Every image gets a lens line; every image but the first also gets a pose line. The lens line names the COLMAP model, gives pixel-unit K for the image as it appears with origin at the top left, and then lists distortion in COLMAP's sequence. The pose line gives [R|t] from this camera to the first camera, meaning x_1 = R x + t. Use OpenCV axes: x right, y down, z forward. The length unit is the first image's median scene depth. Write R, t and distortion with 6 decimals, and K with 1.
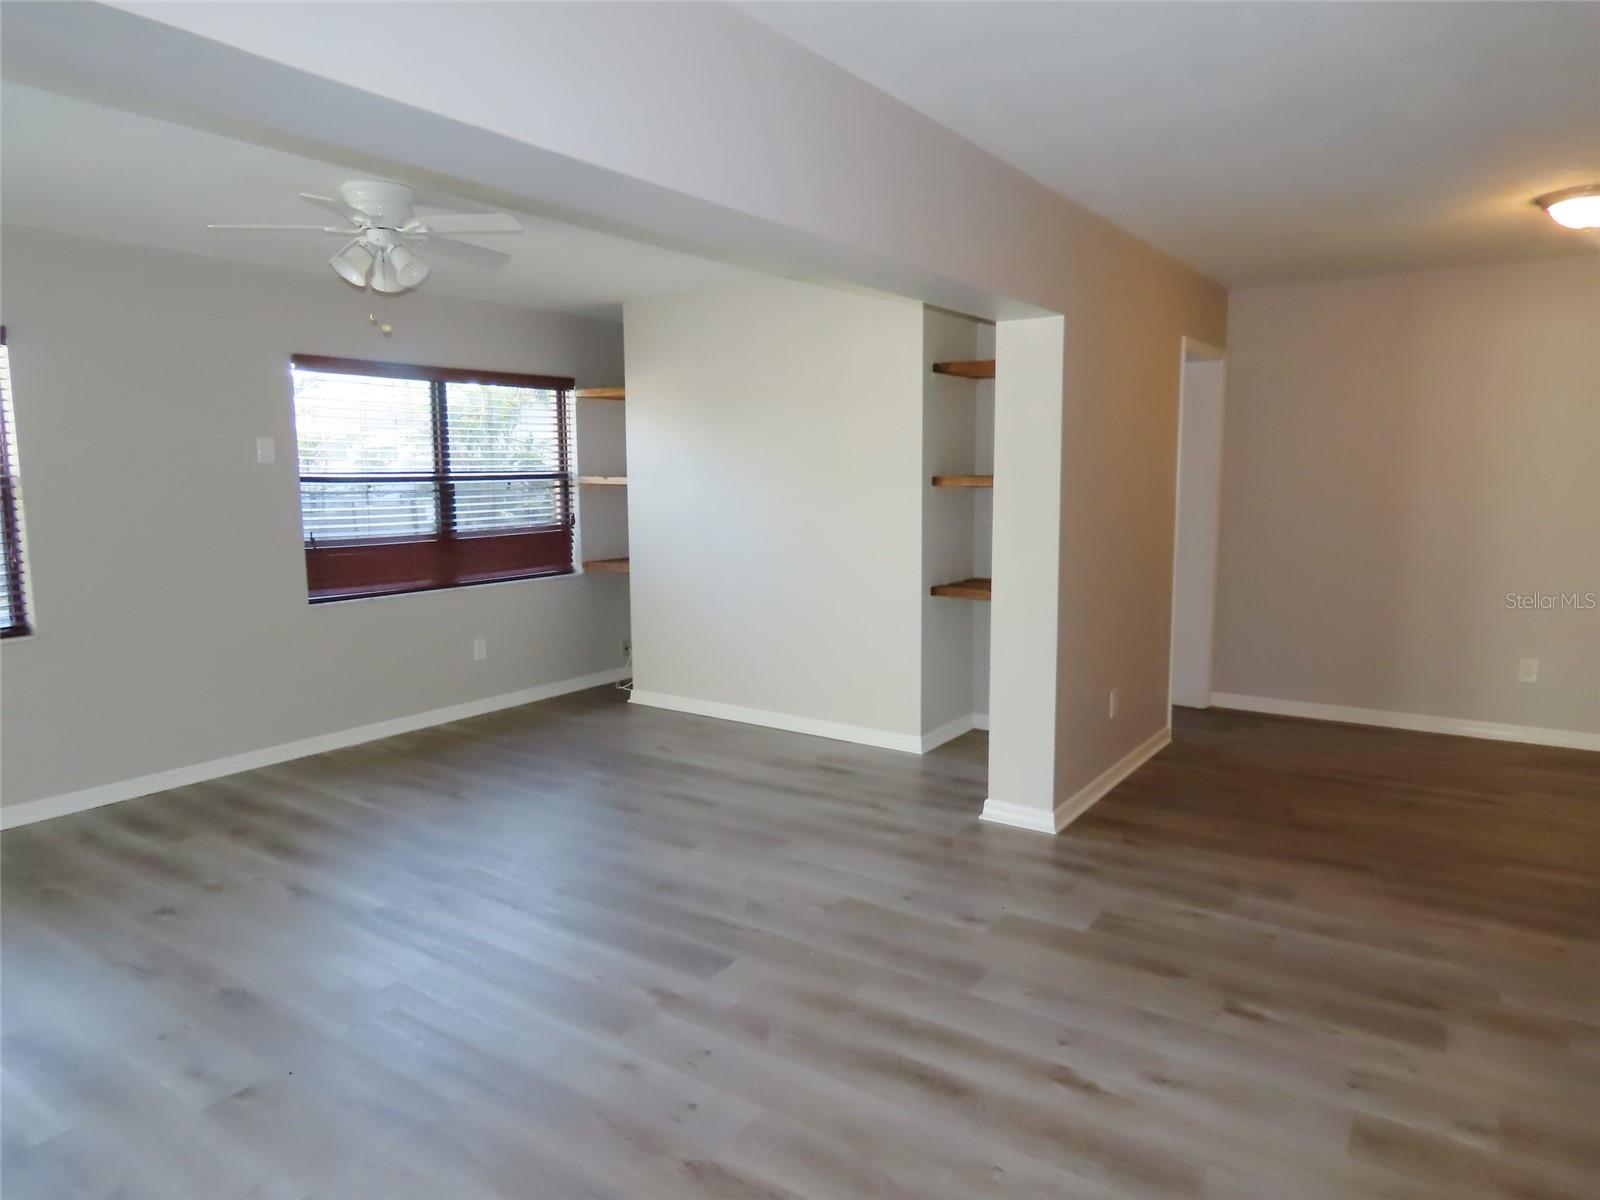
lens RADIAL K [[1008.2, 0, 800.4], [0, 1008.2, 598.8], [0, 0, 1]] dist [-0.014753, -0.000030]
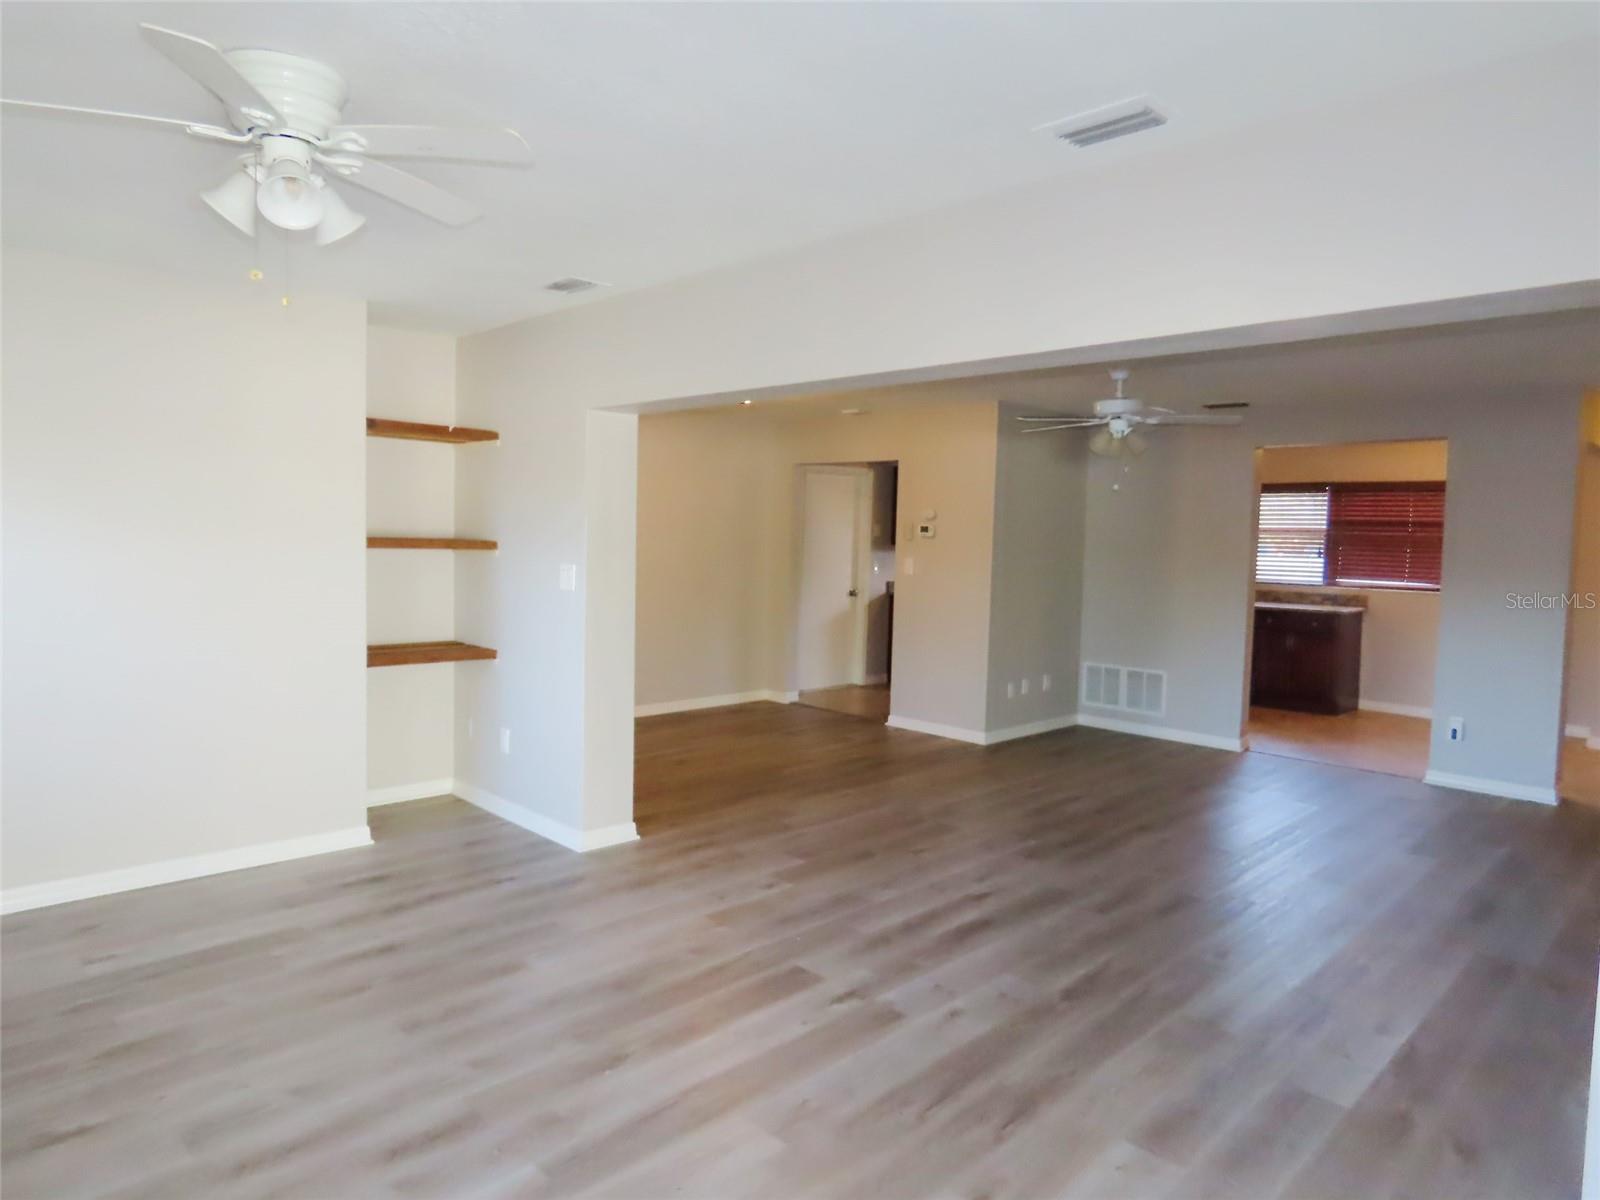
lens RADIAL K [[1008.2, 0, 810.0], [0, 1008.2, 605.0], [0, 0, 1]] dist [-0.014753, -0.000030]
pose [[0.173127, -0.059755, 0.983085, -0.785892], [0.094909, 0.994525, 0.043736, -0.070402], [-0.980316, 0.085732, 0.177850, 0.494764]]
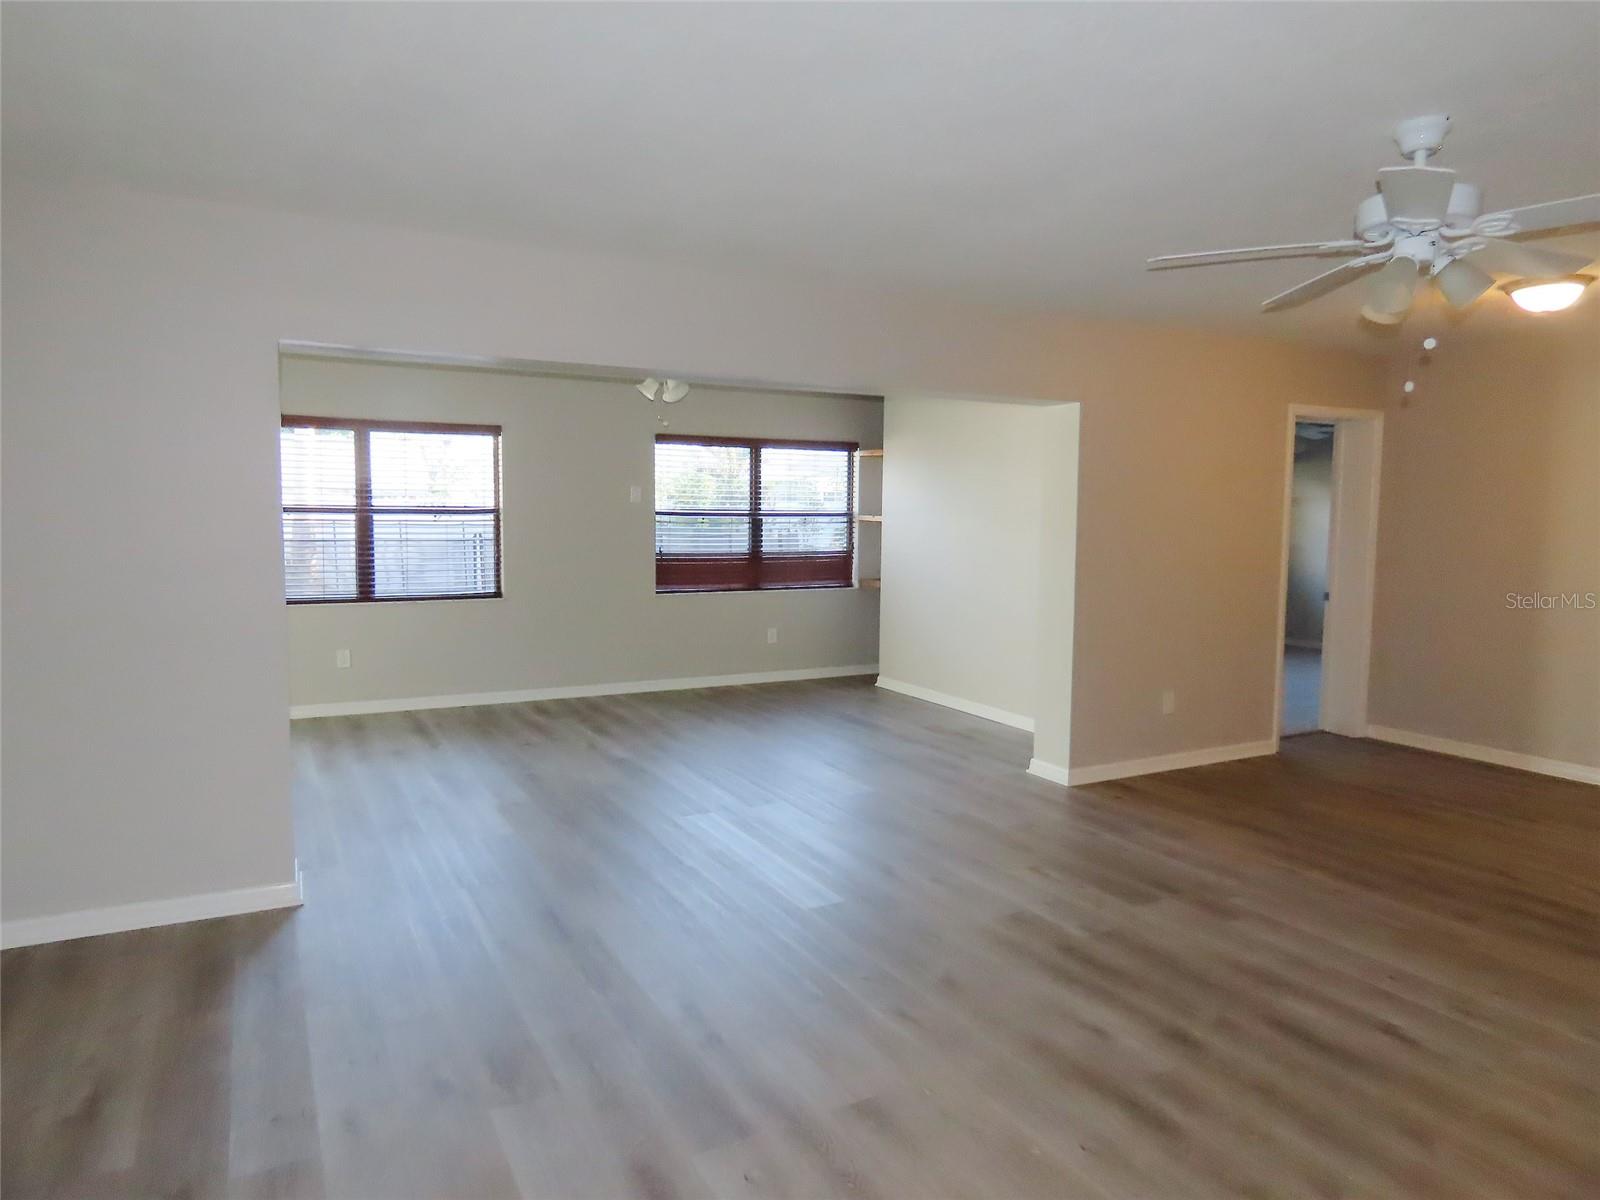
lens RADIAL K [[1008.2, 0, 790.4], [0, 1008.2, 592.7], [0, 0, 1]] dist [-0.014753, -0.000030]
pose [[0.885826, 0.051657, -0.461133, 0.468359], [-0.072833, 0.996944, -0.028231, 0.037480], [0.458266, 0.058594, 0.886882, -0.324356]]
